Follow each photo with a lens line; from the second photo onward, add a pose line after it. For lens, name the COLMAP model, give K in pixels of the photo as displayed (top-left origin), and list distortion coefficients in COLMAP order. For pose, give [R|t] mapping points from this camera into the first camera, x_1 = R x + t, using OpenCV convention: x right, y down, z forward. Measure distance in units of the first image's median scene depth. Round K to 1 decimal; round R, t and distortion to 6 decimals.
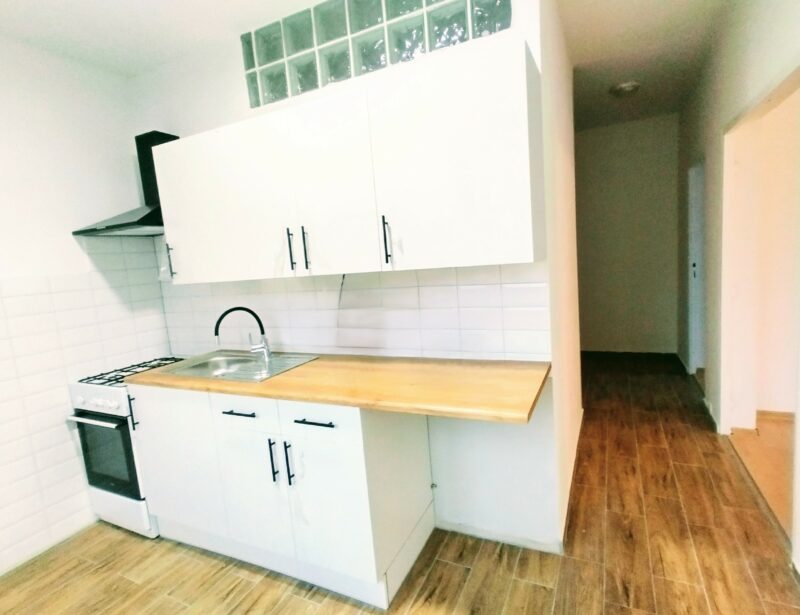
lens RADIAL K [[416.7, 0, 400.0], [0, 416.7, 307.5], [0, 0, 1]] dist [-0.004077, -0.000429]
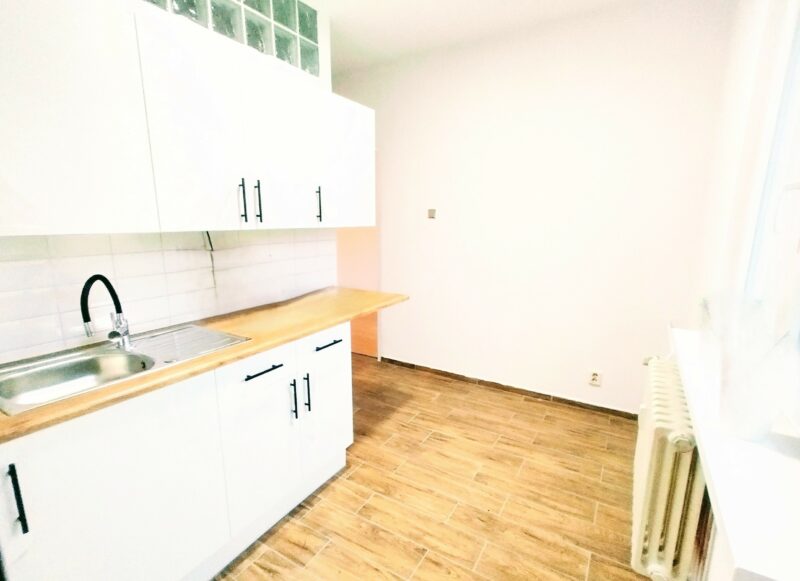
lens RADIAL K [[405.9, 0, 399.7], [0, 405.9, 308.7], [0, 0, 1]] dist [0.002702, 0.000176]
pose [[0.072850, -0.140730, 0.987364, -1.244887], [0.115985, 0.984473, 0.131761, 0.027714], [-0.990576, 0.104920, 0.088041, 0.591924]]
